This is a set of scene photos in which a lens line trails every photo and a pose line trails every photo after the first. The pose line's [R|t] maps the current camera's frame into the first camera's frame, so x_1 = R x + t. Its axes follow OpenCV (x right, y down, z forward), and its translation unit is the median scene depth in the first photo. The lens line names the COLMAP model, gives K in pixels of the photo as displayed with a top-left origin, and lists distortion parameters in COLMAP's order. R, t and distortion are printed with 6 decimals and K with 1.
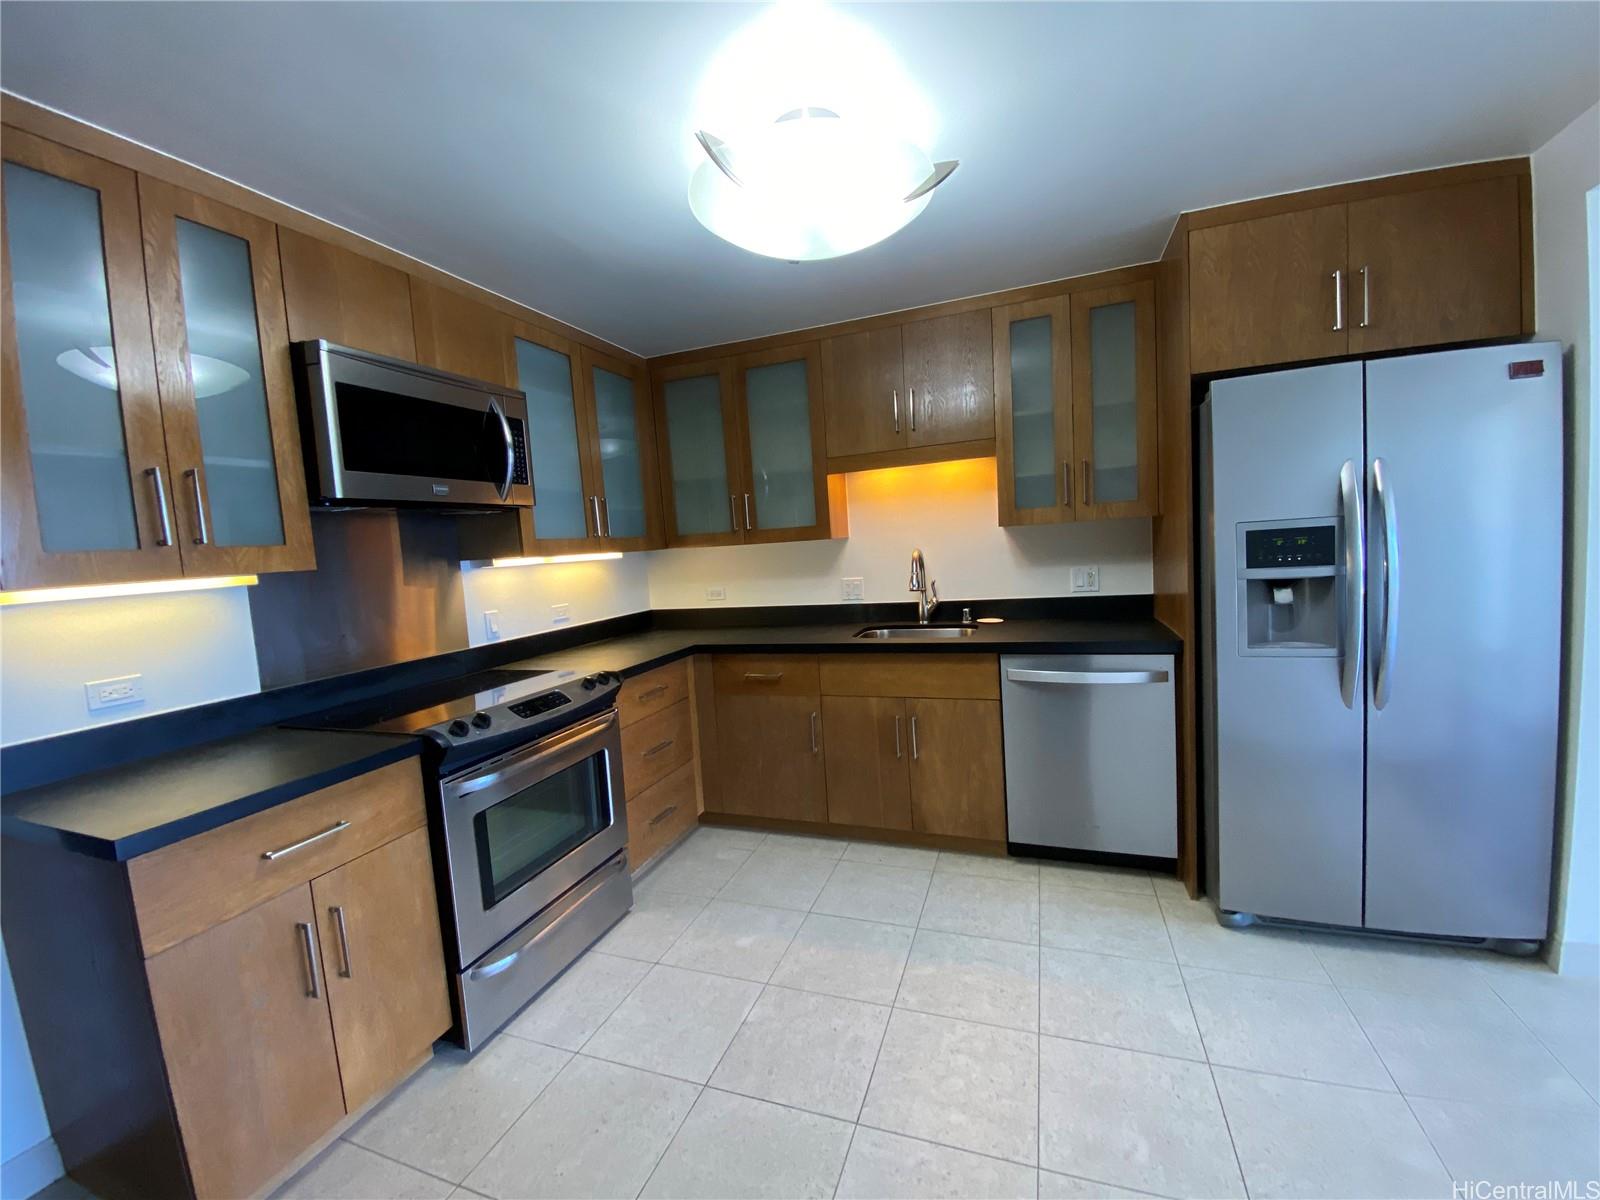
lens RADIAL K [[661.9, 0, 799.8], [0, 661.9, 594.6], [0, 0, 1]] dist [0.038215, -0.027151]
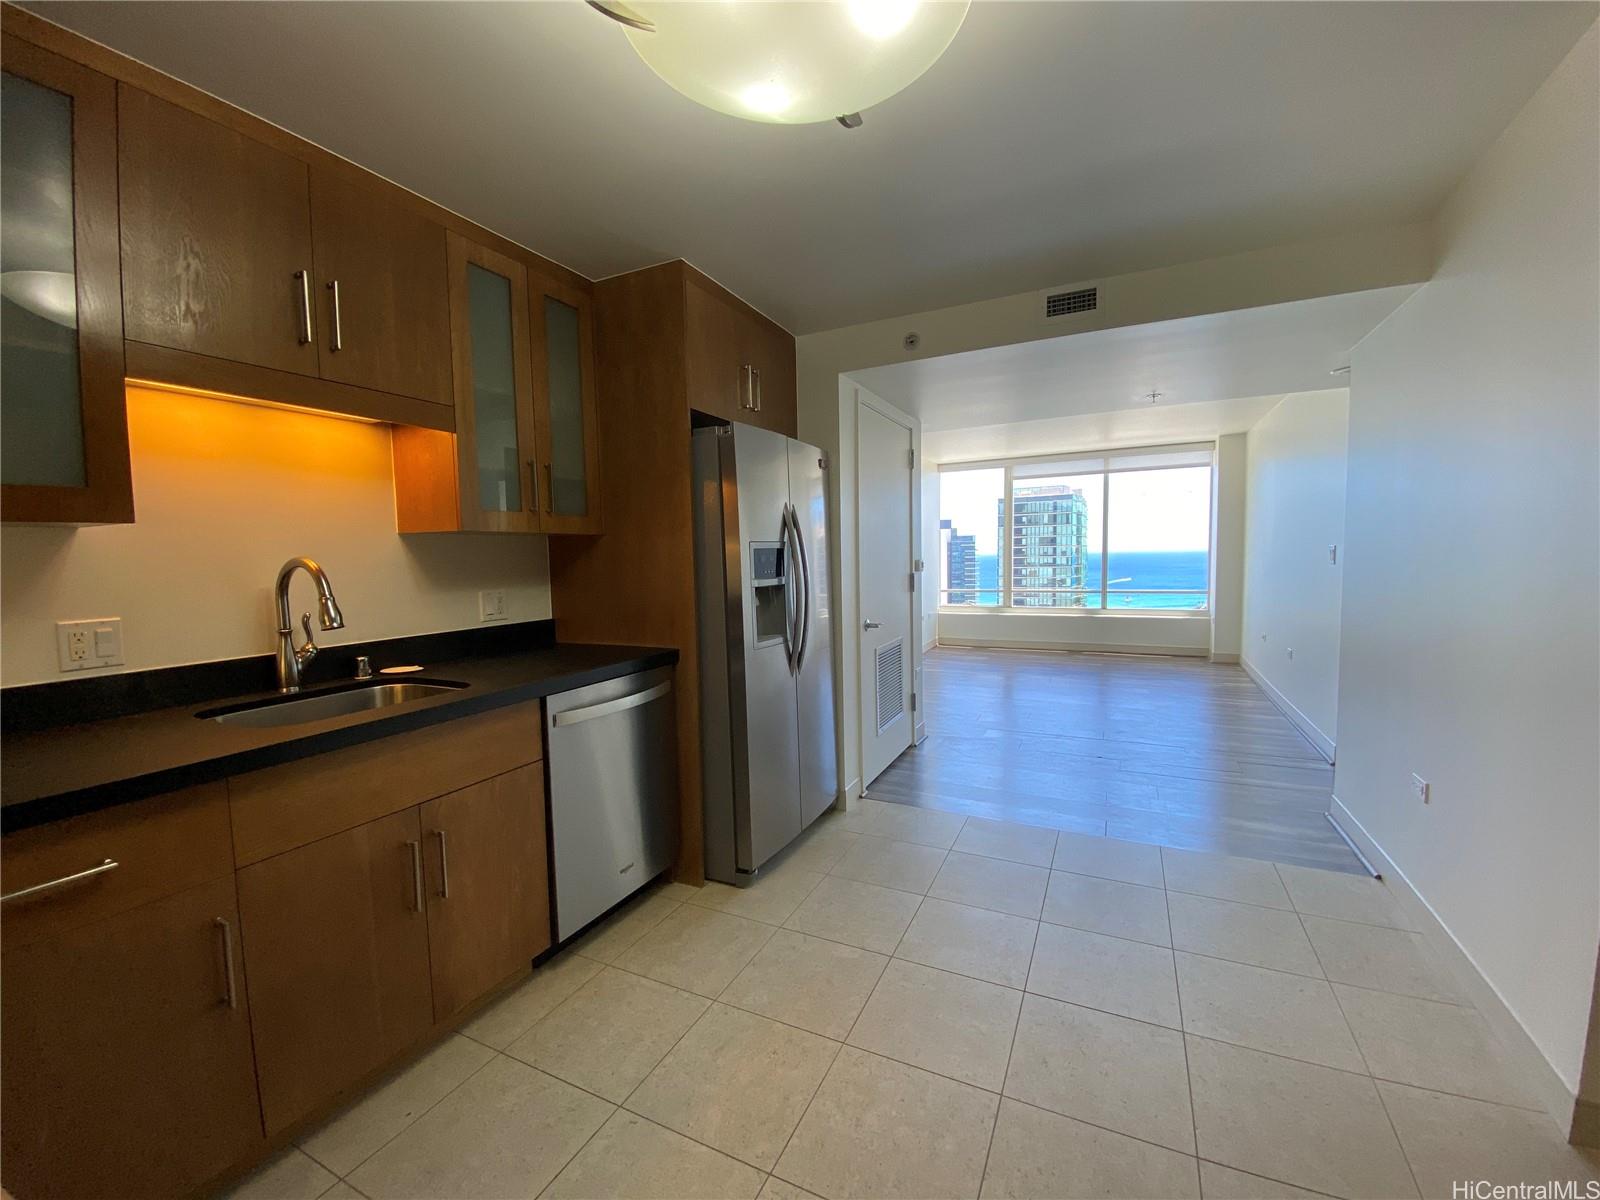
lens RADIAL K [[661.9, 0, 799.8], [0, 661.9, 594.6], [0, 0, 1]] dist [0.038215, -0.027151]
pose [[0.100327, -0.001650, 0.994953, -0.402349], [0.090291, 0.995888, -0.007453, 0.005263], [-0.990849, 0.090583, 0.100063, 0.593192]]
